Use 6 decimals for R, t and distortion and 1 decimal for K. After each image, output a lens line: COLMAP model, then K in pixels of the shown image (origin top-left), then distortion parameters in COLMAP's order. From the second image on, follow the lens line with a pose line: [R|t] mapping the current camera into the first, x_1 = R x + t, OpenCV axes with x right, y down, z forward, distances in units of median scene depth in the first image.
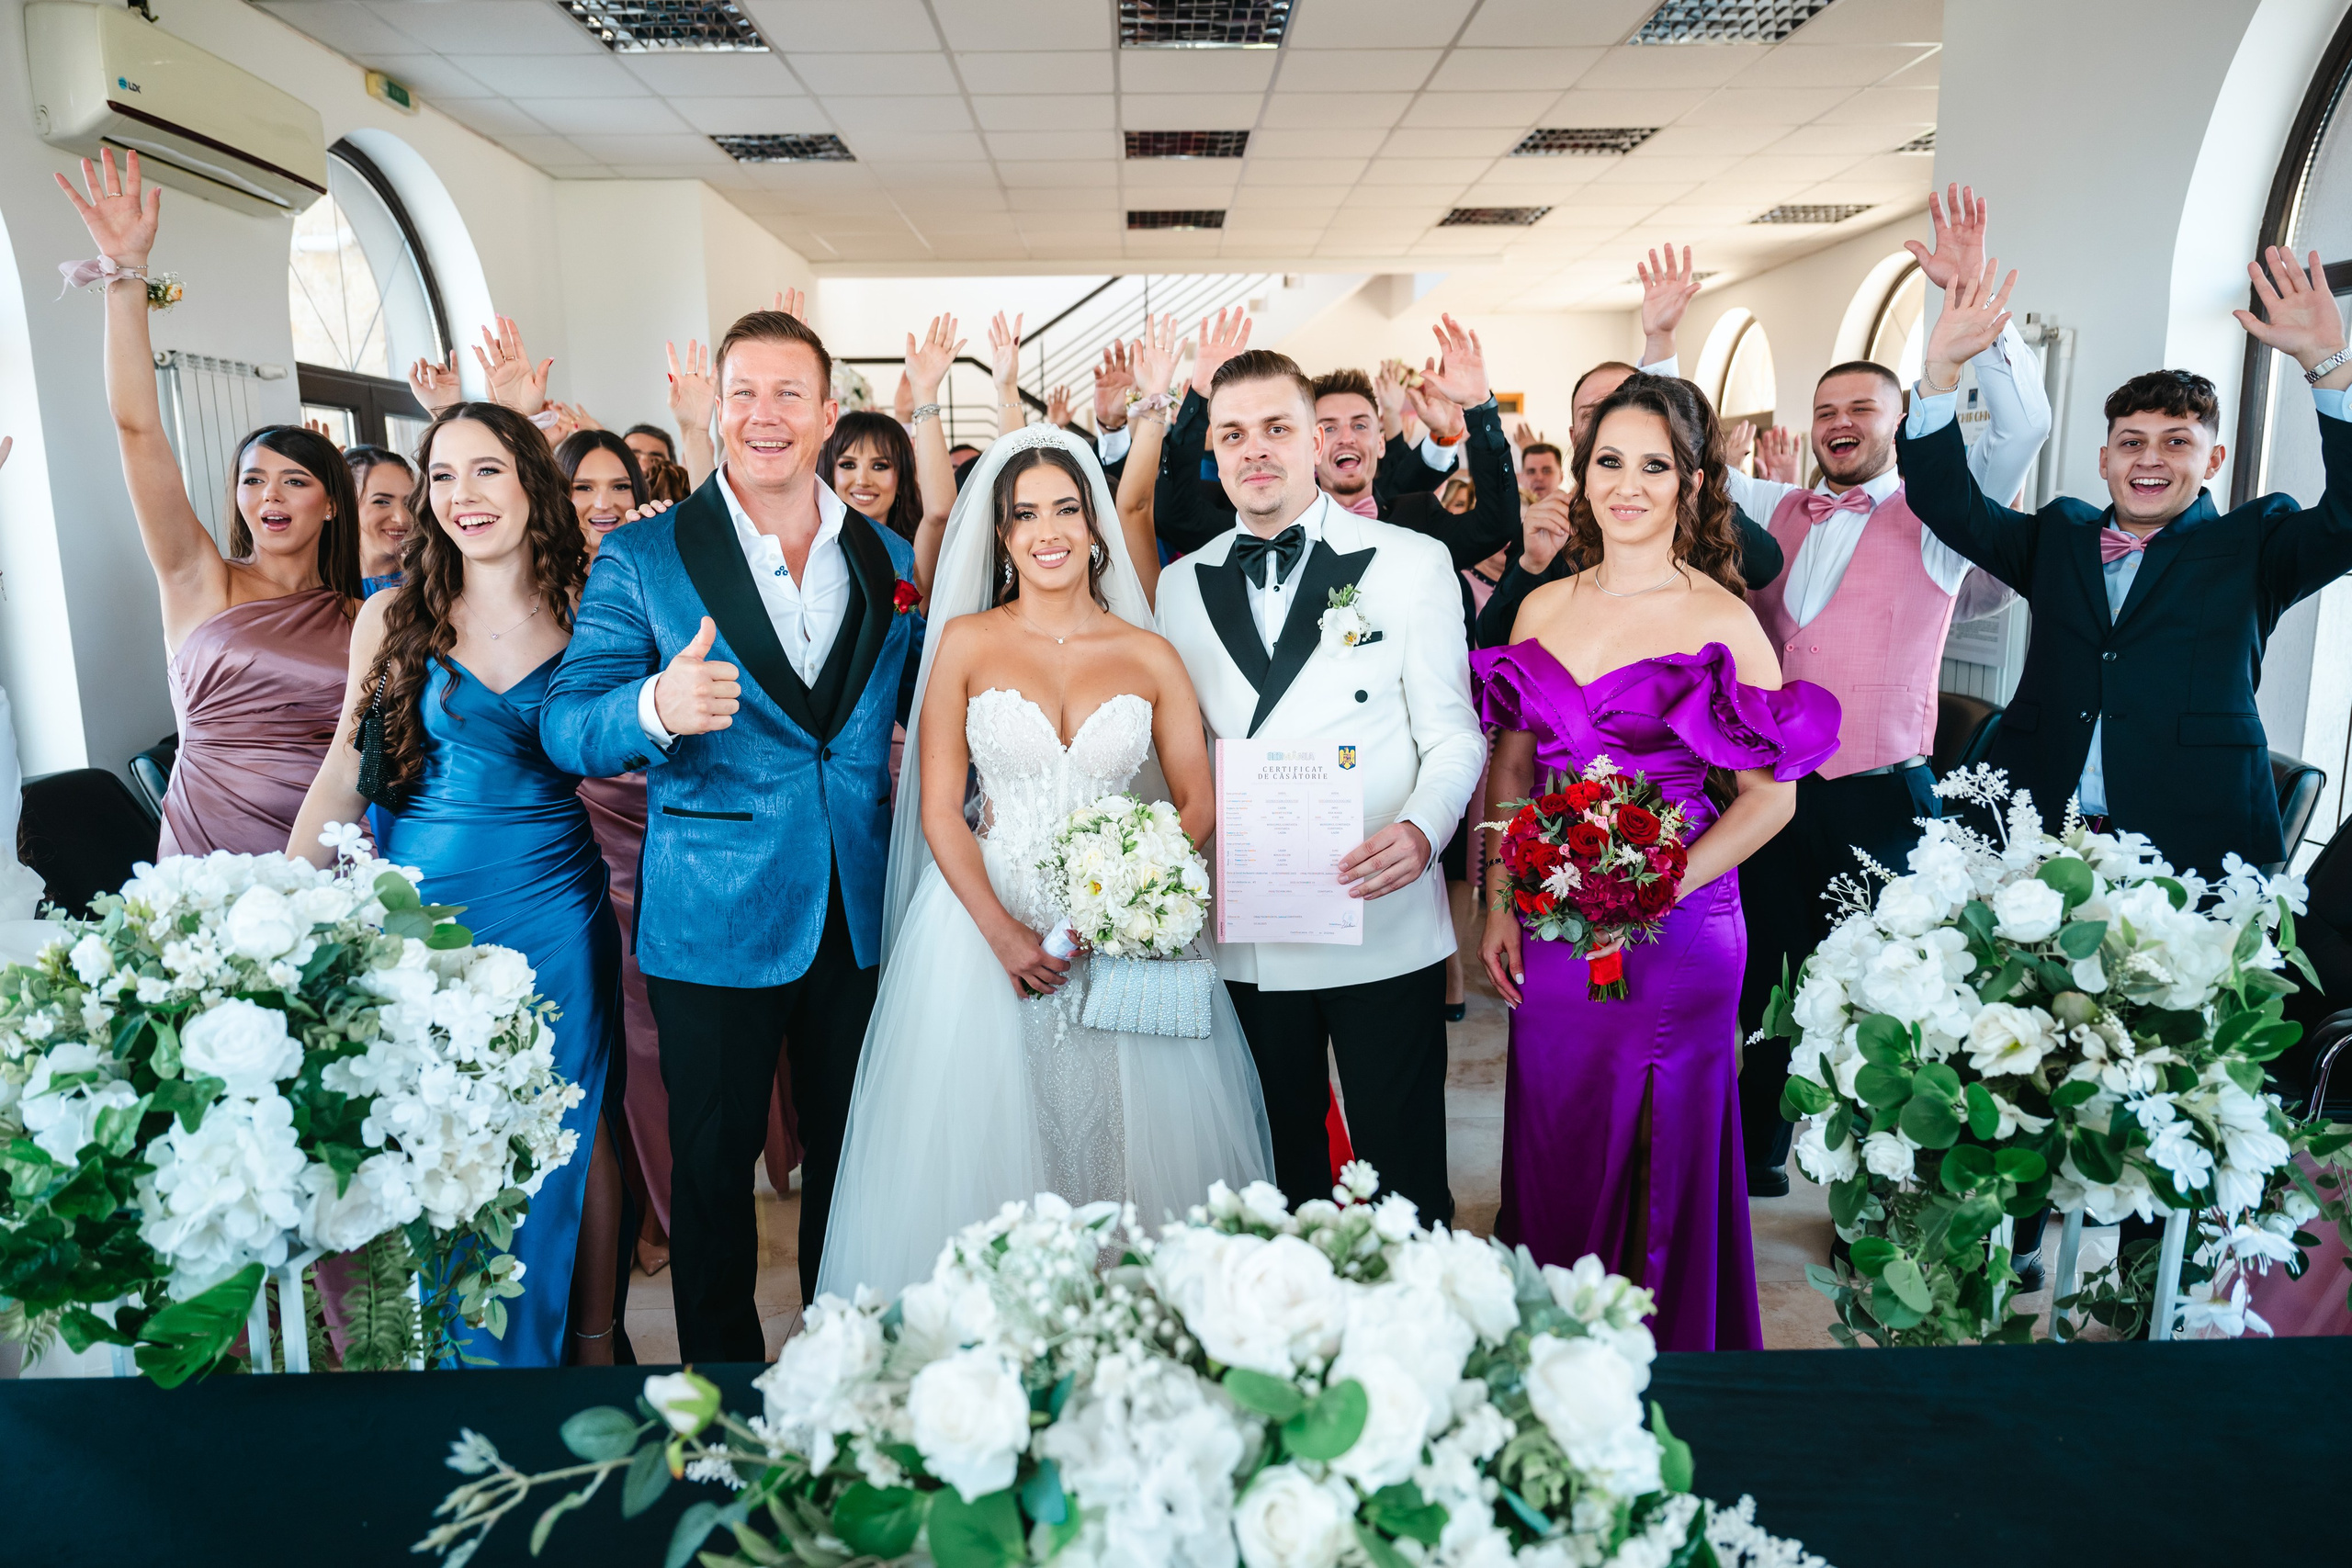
lens RADIAL K [[1585.9, 0, 1204.6], [0, 1585.9, 785.5], [0, 0, 1]] dist [0.006582, 0.001151]
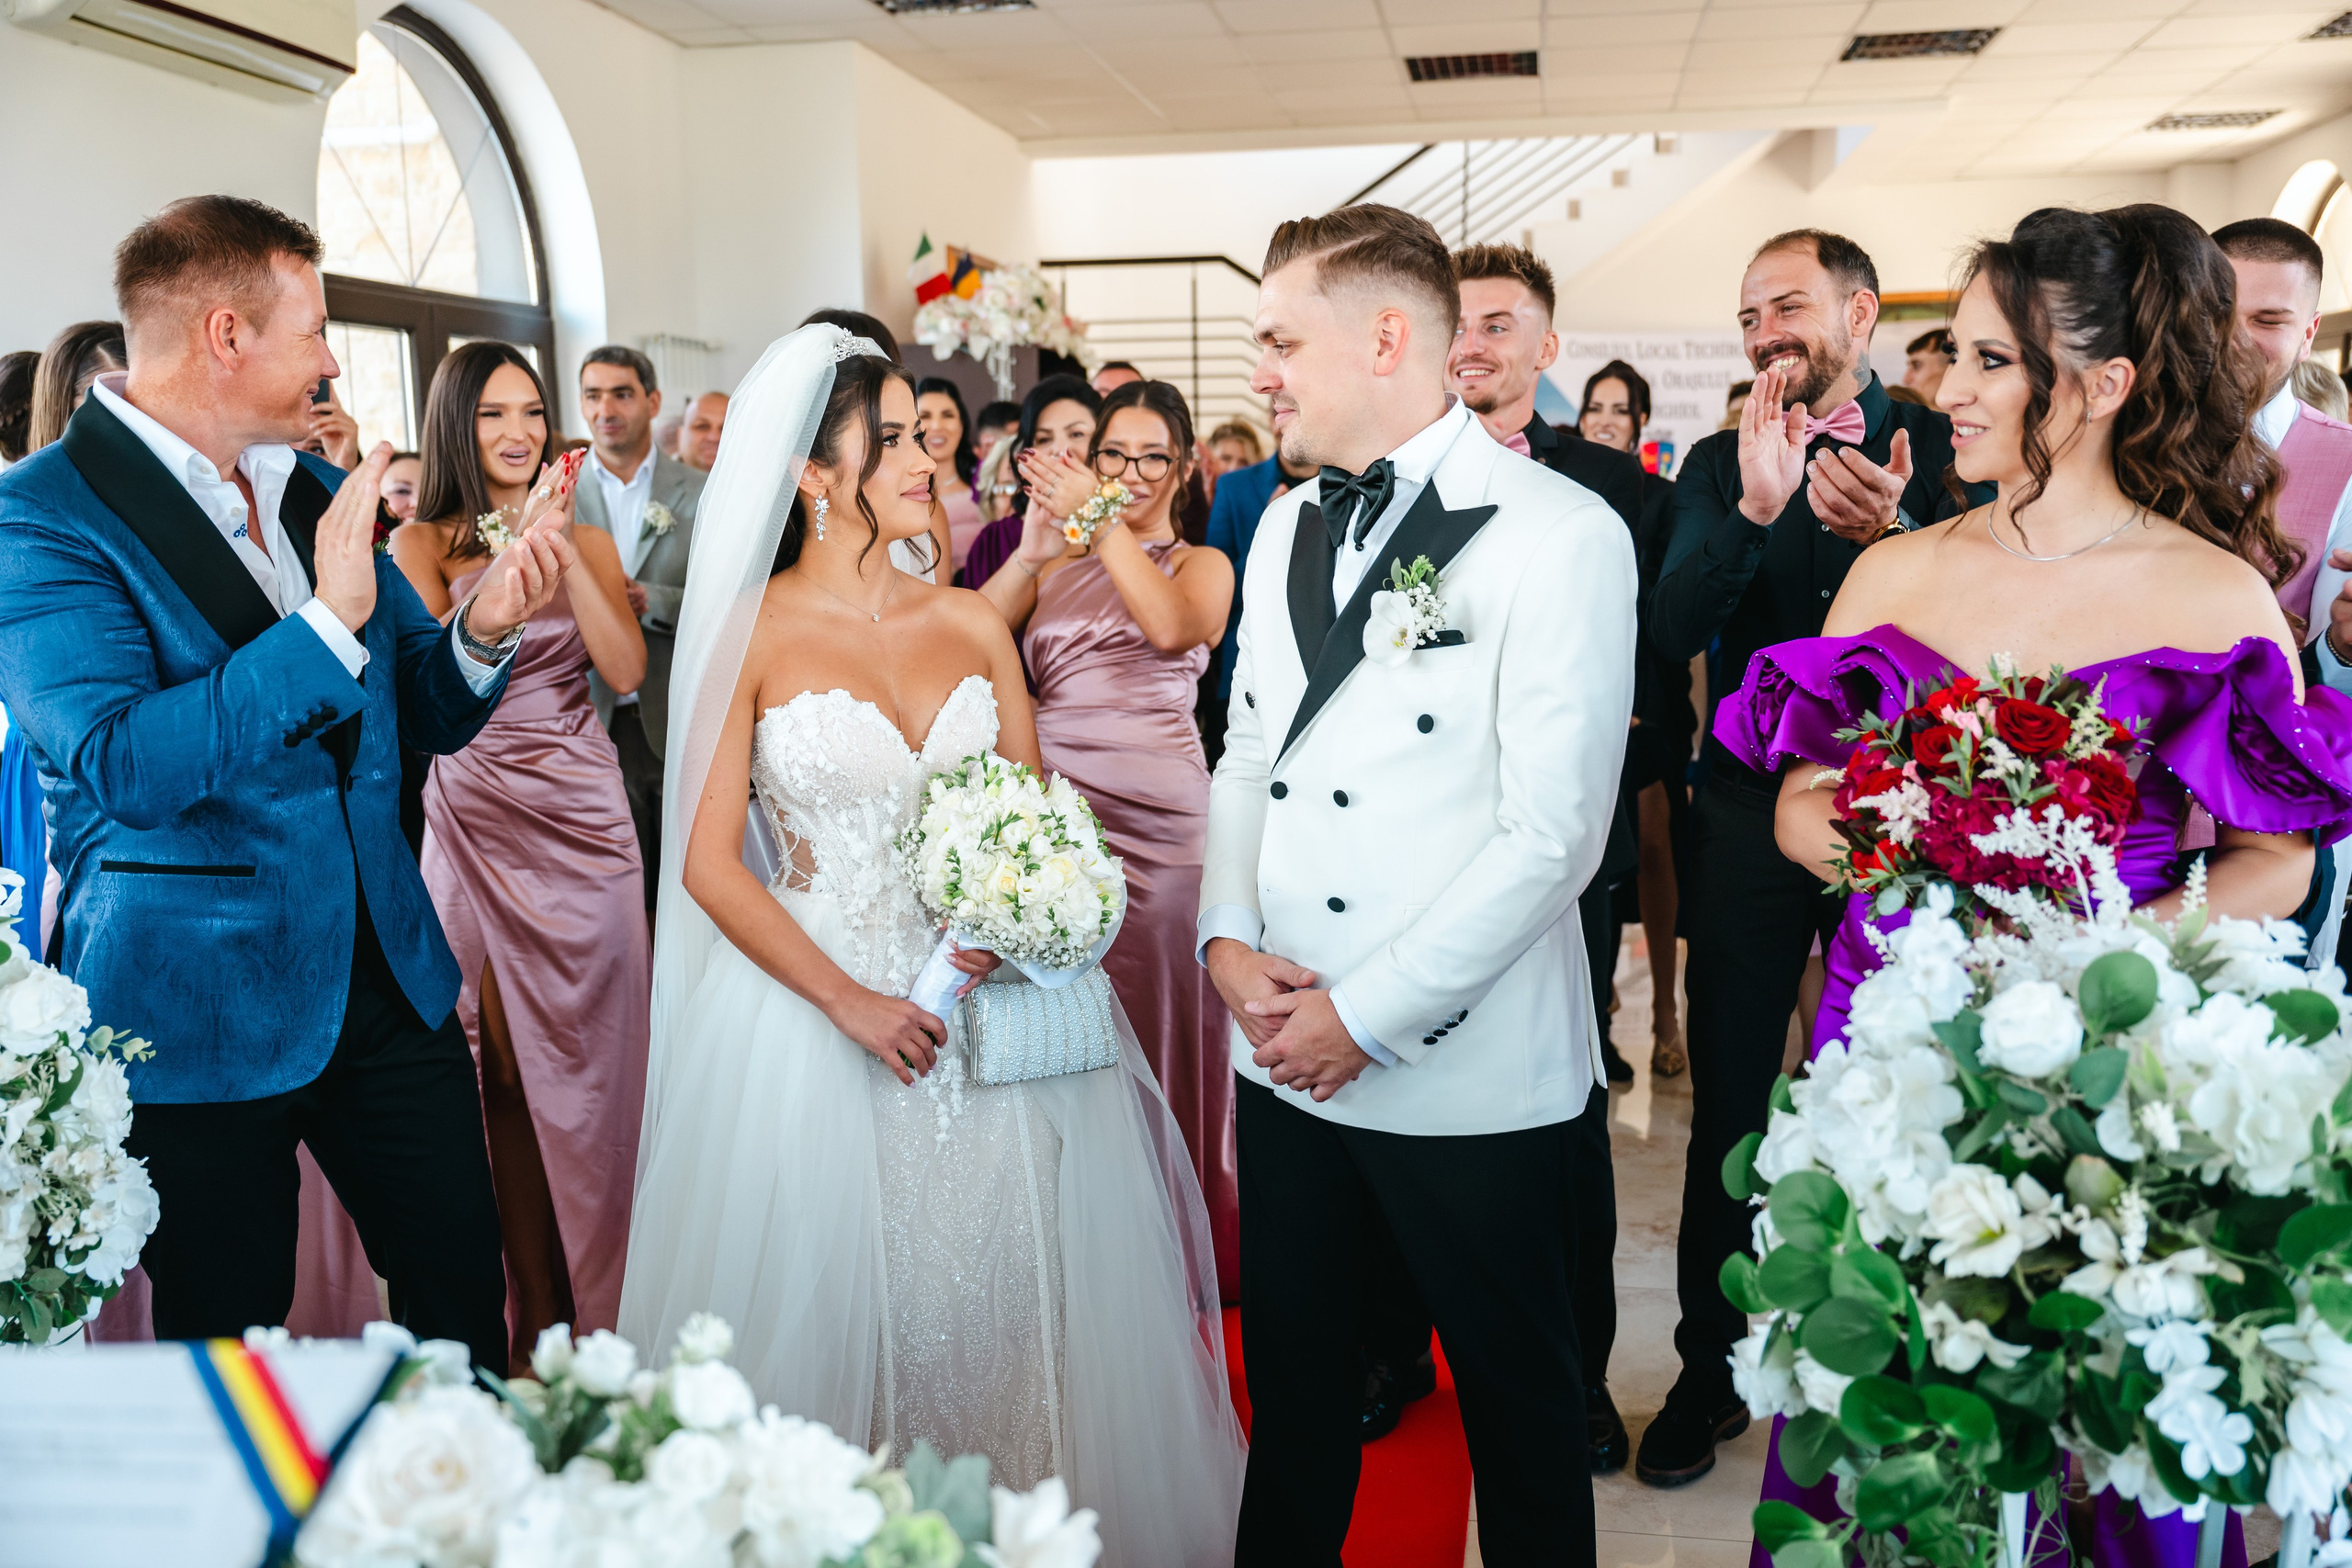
lens RADIAL K [[2073.1, 0, 1176.0], [0, 2073.1, 784.0], [0, 0, 1]] dist [0.002779, 0.001837]
pose [[0.978013, 0.031191, -0.206199, 0.264124], [-0.034282, 0.999347, -0.011435, -0.000498], [0.205707, 0.018253, 0.978443, 0.063698]]
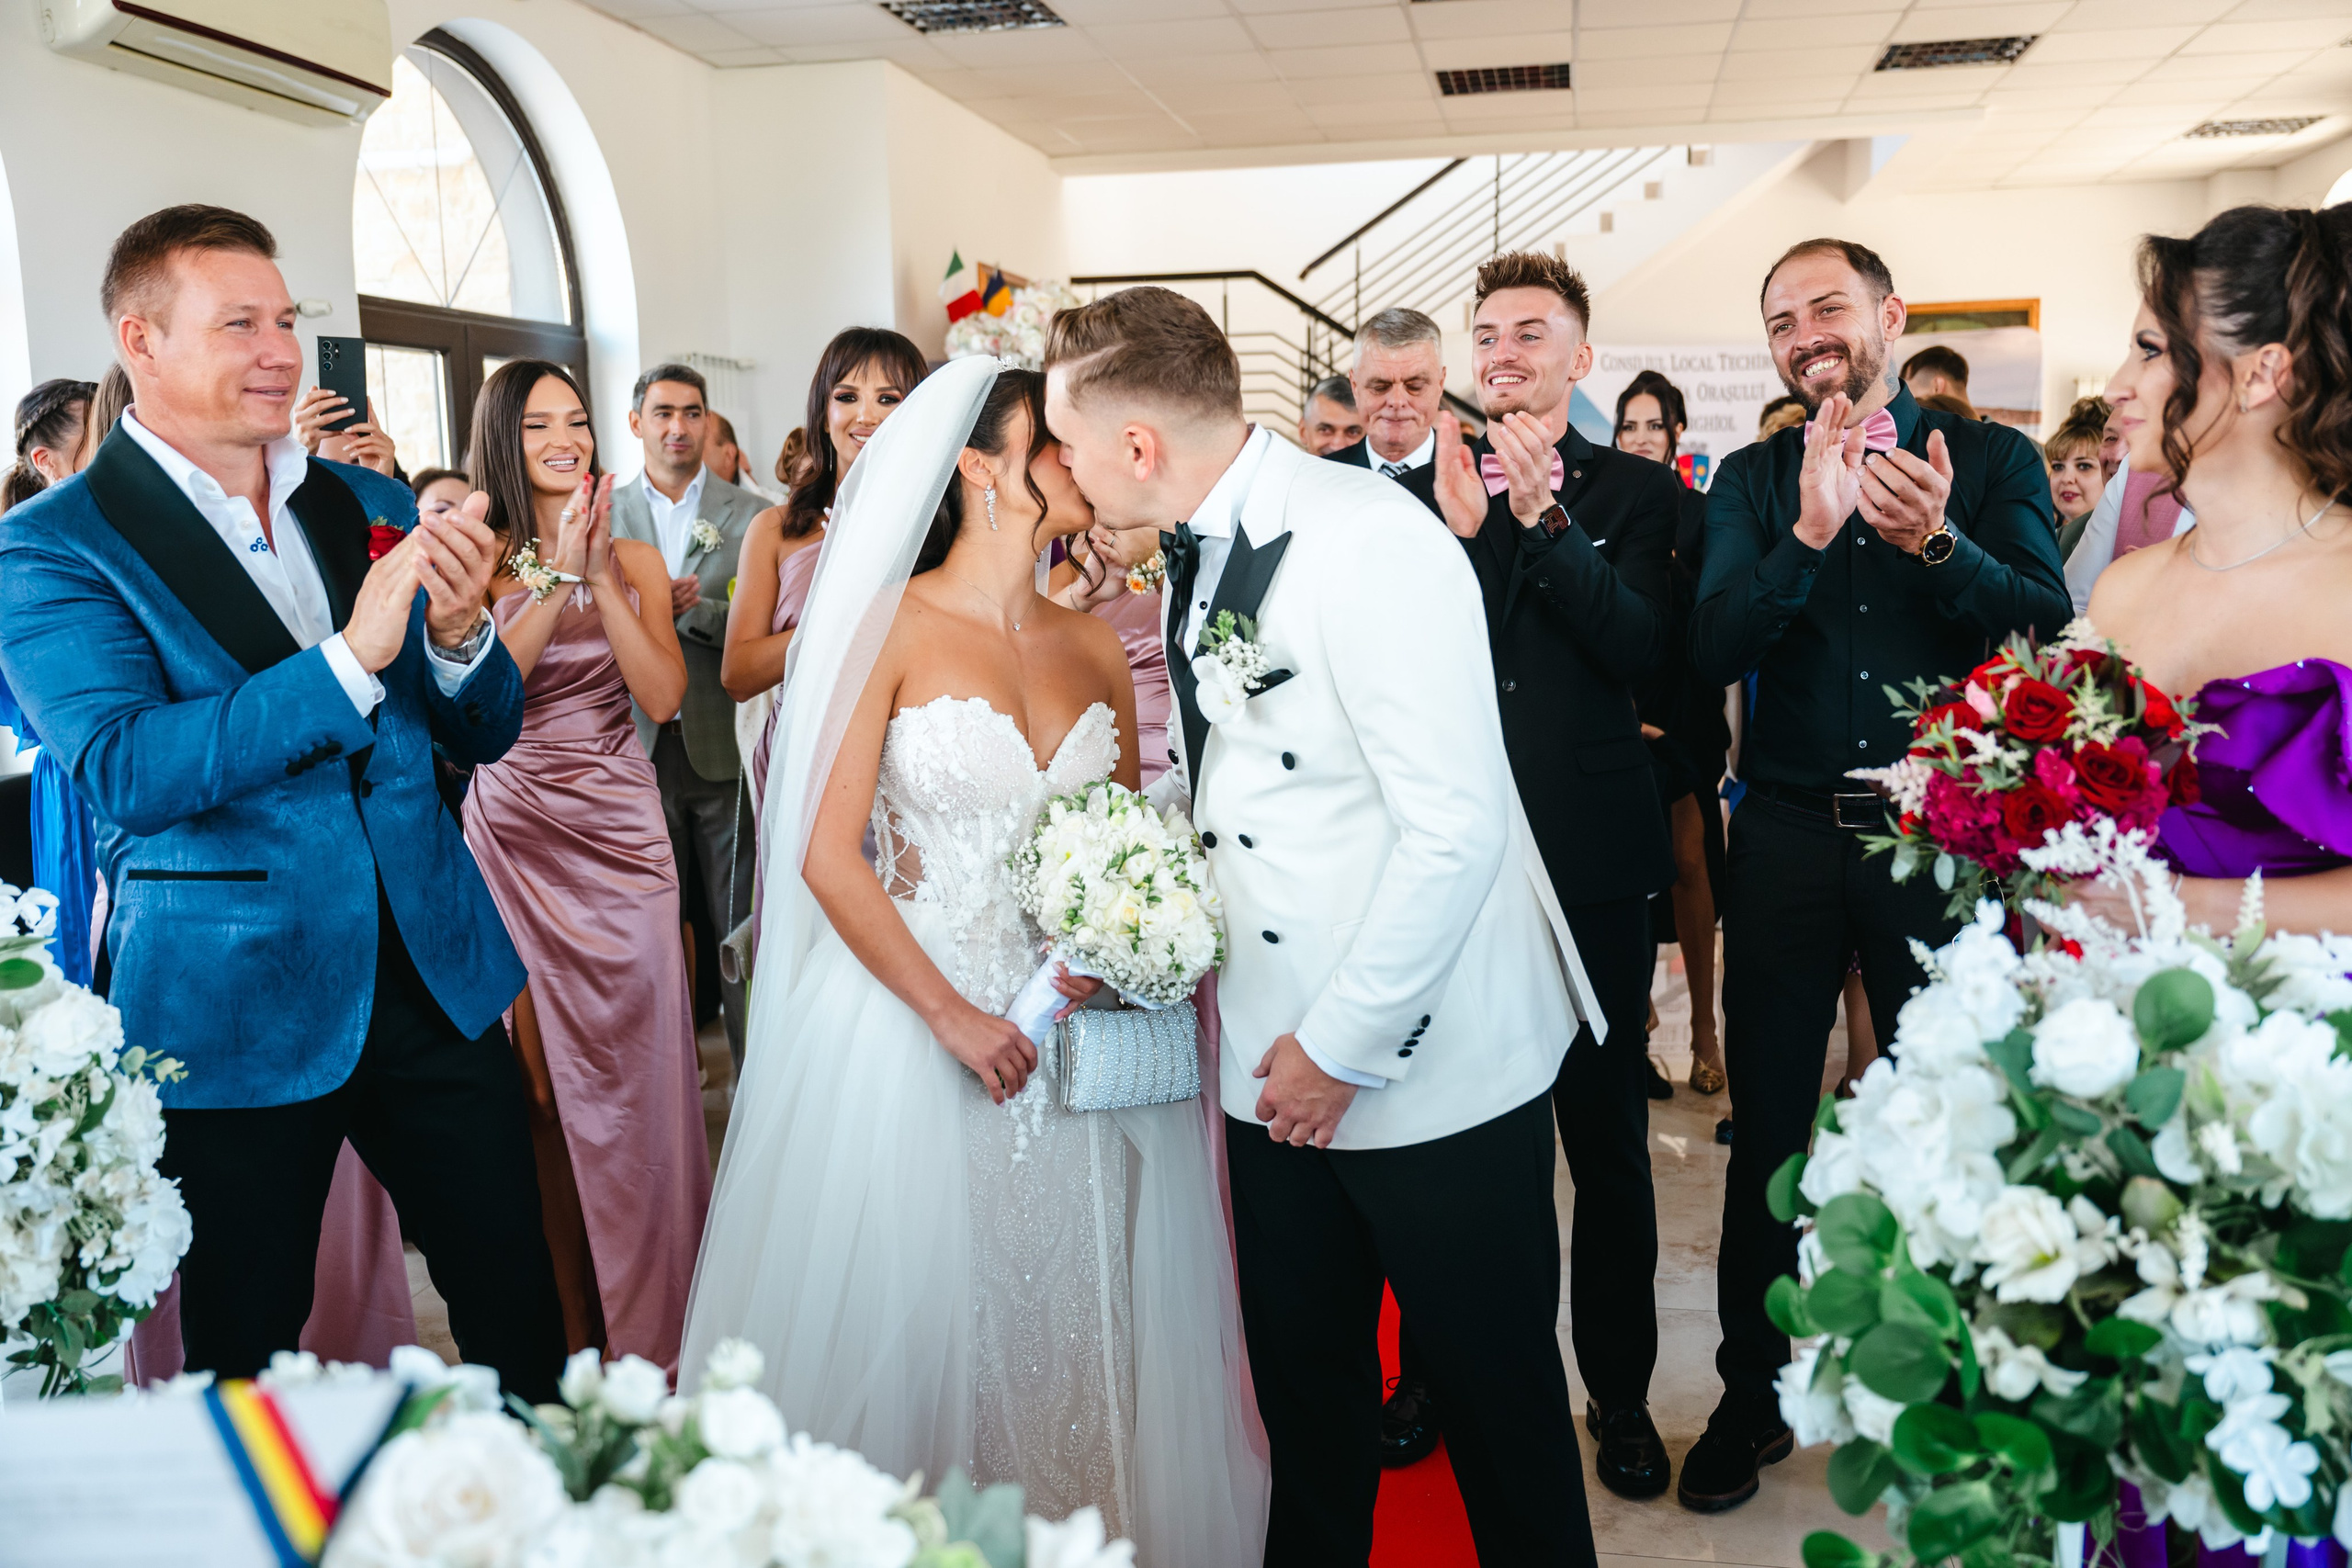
lens RADIAL K [[2075.8, 0, 1176.0], [0, 2075.8, 784.0], [0, 0, 1]] dist [0.004357, -0.000170]
pose [[0.974747, 0.026140, -0.221779, 0.261981], [-0.031079, 0.999340, -0.018812, -0.000699], [0.221141, 0.025230, 0.974916, 0.071181]]
